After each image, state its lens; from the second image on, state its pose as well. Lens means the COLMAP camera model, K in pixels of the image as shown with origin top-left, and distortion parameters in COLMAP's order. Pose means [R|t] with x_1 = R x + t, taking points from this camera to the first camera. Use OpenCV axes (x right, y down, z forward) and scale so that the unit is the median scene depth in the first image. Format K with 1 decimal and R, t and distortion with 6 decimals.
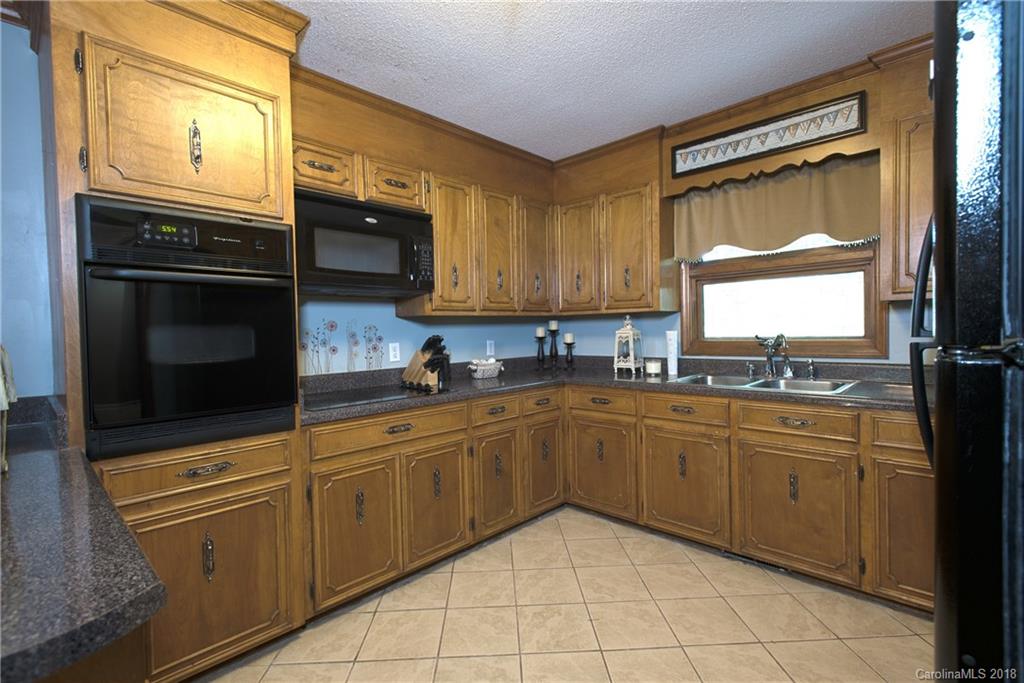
lens RADIAL K [[478.3, 0, 508.8], [0, 478.3, 342.3], [0, 0, 1]] dist [0.011855, -0.001702]
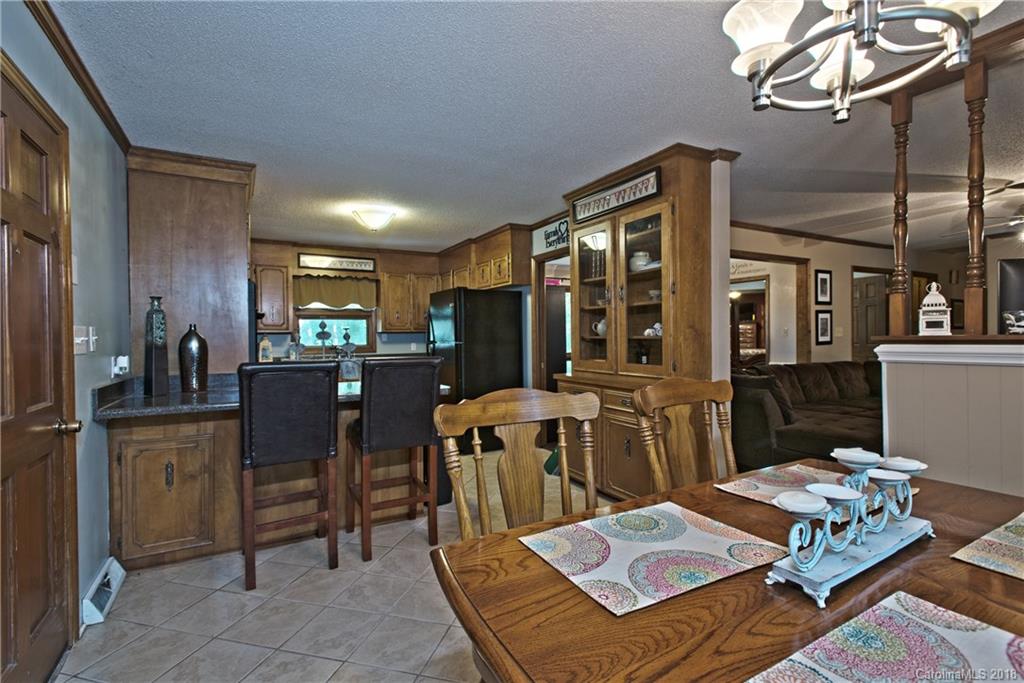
lens RADIAL K [[478.3, 0, 515.4], [0, 478.3, 339.5], [0, 0, 1]] dist [0.011855, -0.001702]
pose [[0.280786, 0.010539, 0.959712, -1.406937], [0.033500, 0.999223, -0.020774, 0.038938], [-0.959185, 0.037983, 0.280215, -0.458840]]
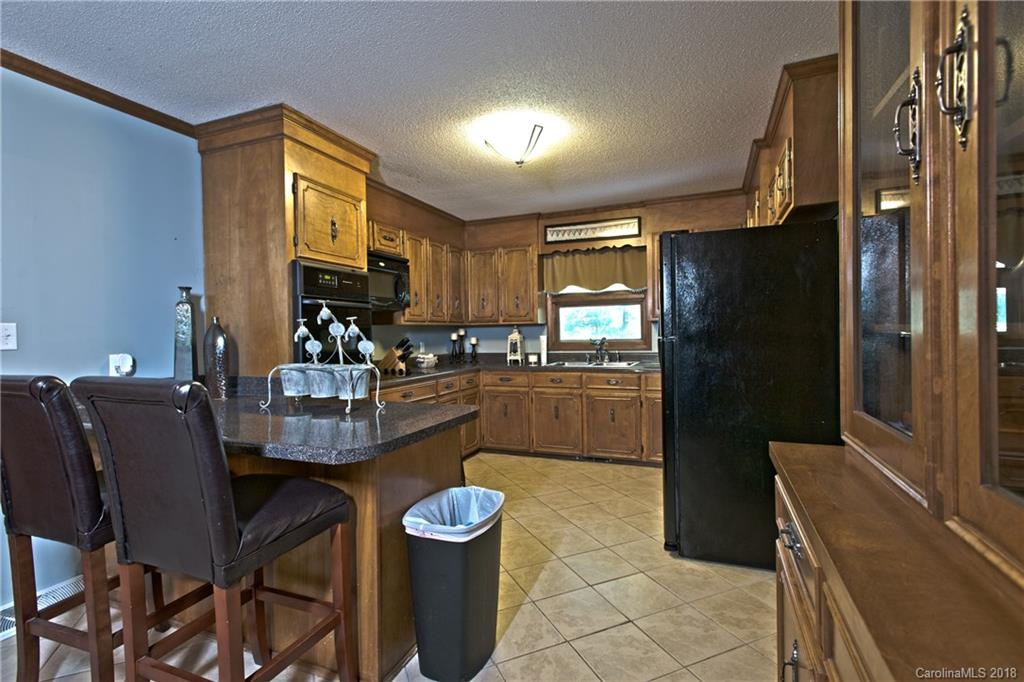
lens RADIAL K [[478.3, 0, 514.1], [0, 478.3, 341.0], [0, 0, 1]] dist [0.011855, -0.001702]
pose [[0.925618, -0.000124, 0.378459, -0.400686], [0.006709, 0.999848, -0.016081, 0.021303], [-0.378400, 0.017424, 0.925478, -0.509647]]
